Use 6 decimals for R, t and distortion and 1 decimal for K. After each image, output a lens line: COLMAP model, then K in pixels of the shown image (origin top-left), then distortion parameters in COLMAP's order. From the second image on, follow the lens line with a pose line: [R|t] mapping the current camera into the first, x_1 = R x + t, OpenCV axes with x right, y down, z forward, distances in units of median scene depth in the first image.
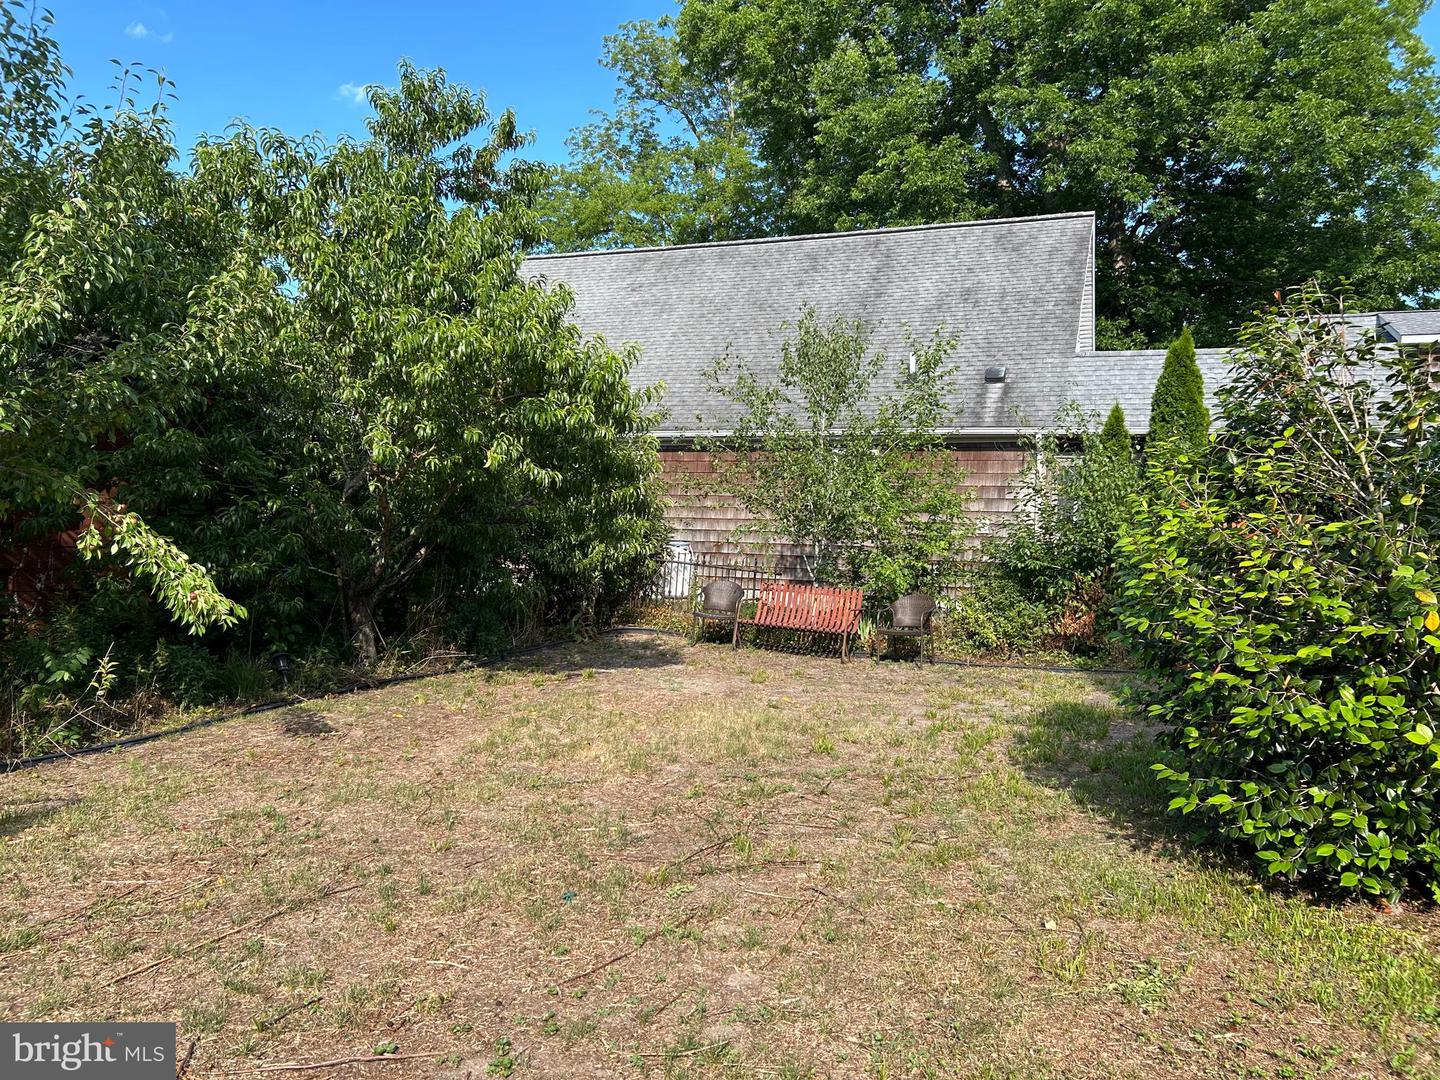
lens RADIAL K [[1089.1, 0, 717.6], [0, 1089.1, 540.8], [0, 0, 1]] dist [0.045162, -0.026078]
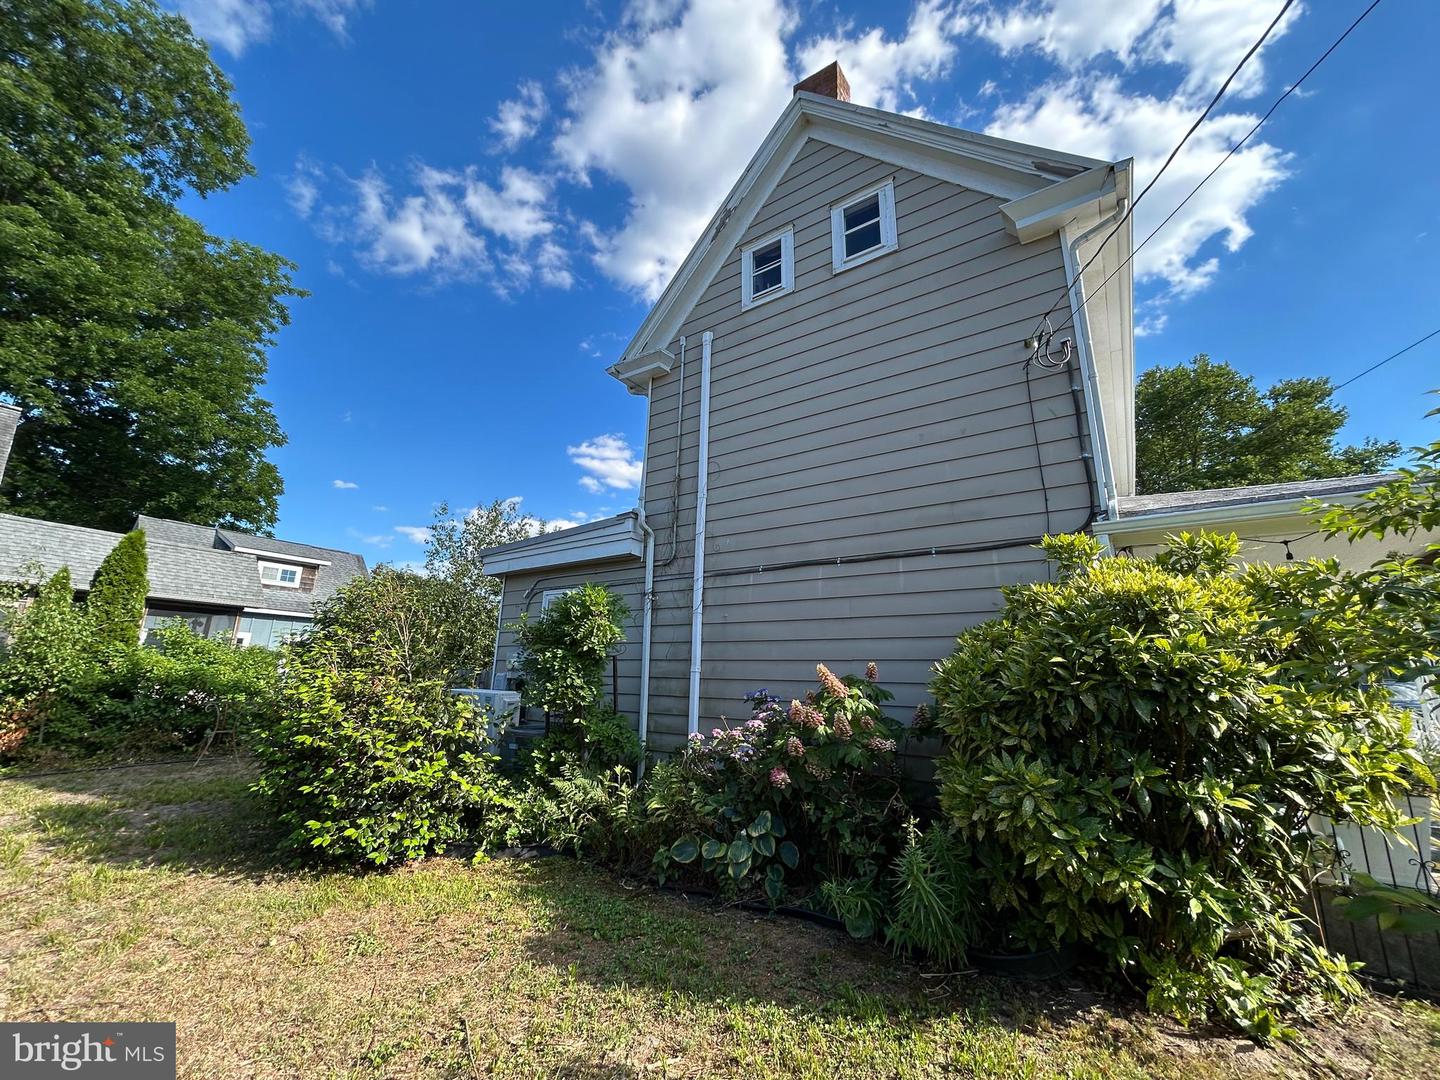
lens RADIAL K [[578.1, 0, 722.4], [0, 578.1, 536.2], [0, 0, 1]] dist [0.000284, -0.000038]
pose [[0.229437, 0.217606, 0.948686, -0.198421], [-0.016465, 0.975416, -0.219755, -0.023381], [-0.973184, 0.034800, 0.227380, 0.058223]]
